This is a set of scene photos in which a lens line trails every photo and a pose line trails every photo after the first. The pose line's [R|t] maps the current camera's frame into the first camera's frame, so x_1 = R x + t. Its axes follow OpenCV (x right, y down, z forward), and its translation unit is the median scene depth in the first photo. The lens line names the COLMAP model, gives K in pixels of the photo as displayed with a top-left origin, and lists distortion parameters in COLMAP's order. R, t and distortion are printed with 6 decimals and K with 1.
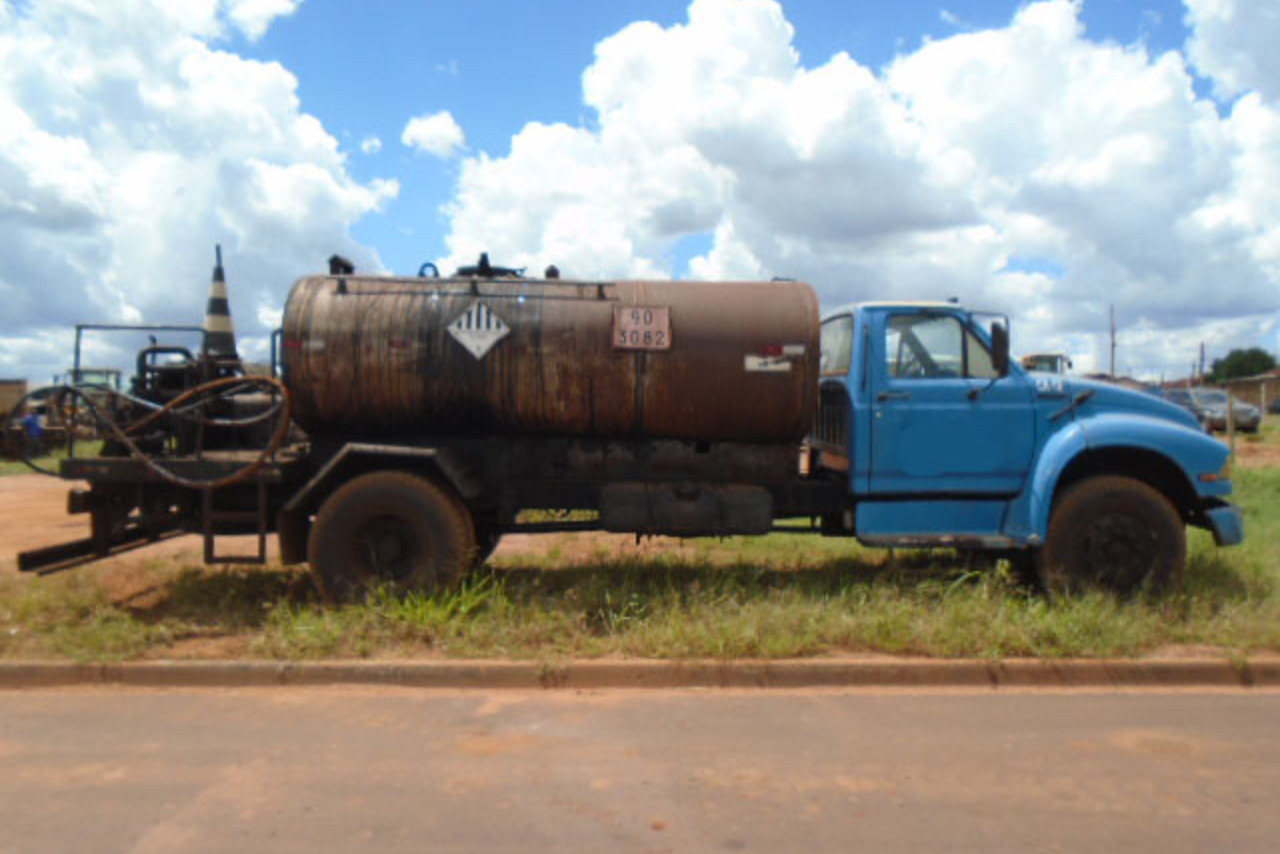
lens RADIAL K [[955.2, 0, 640.0], [0, 955.2, 427.0], [0, 0, 1]] dist [-0.018183, -0.001199]
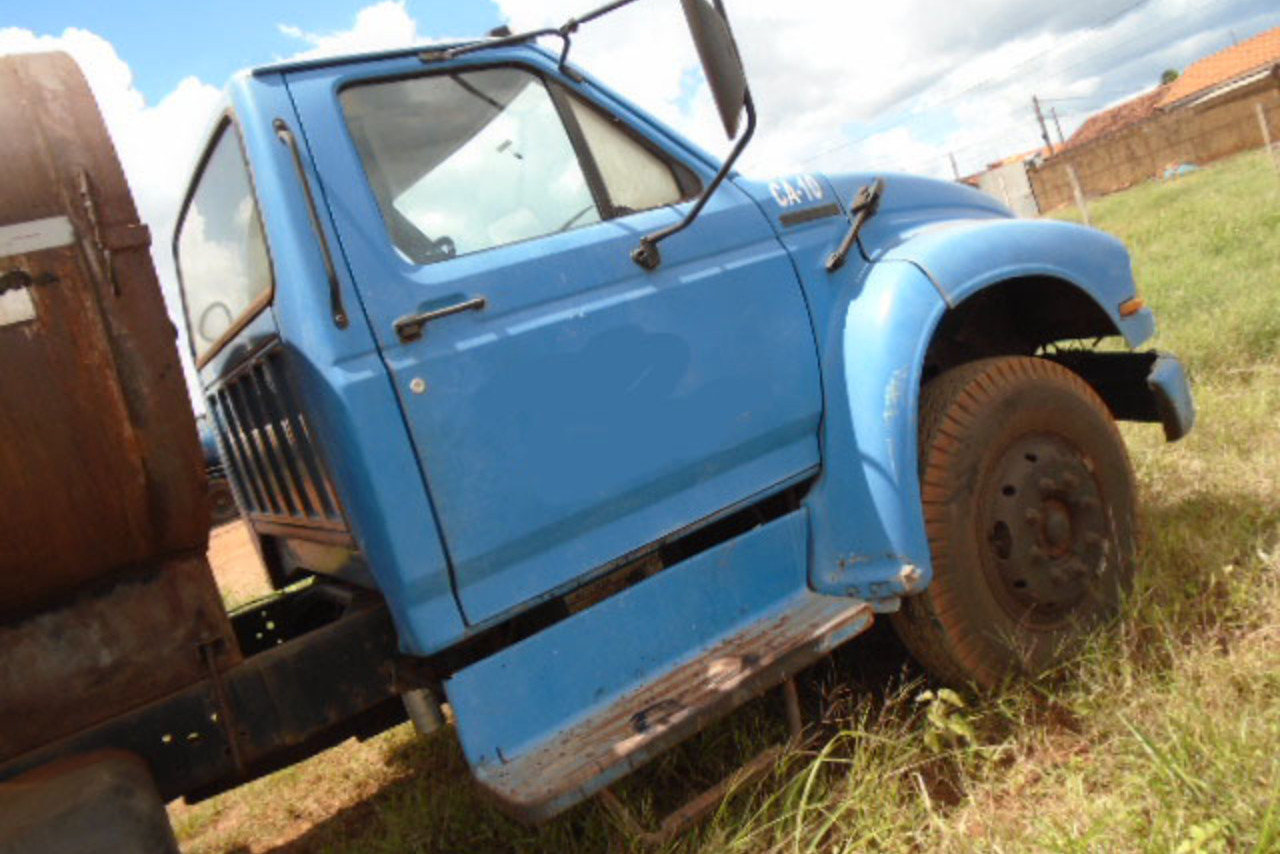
lens RADIAL K [[955.2, 0, 640.0], [0, 955.2, 427.0], [0, 0, 1]] dist [-0.018183, -0.001199]
pose [[0.809220, -0.300754, 0.504689, 0.150639], [0.319454, 0.946193, 0.051641, 0.007549], [-0.493064, 0.119436, 0.861756, 0.706254]]
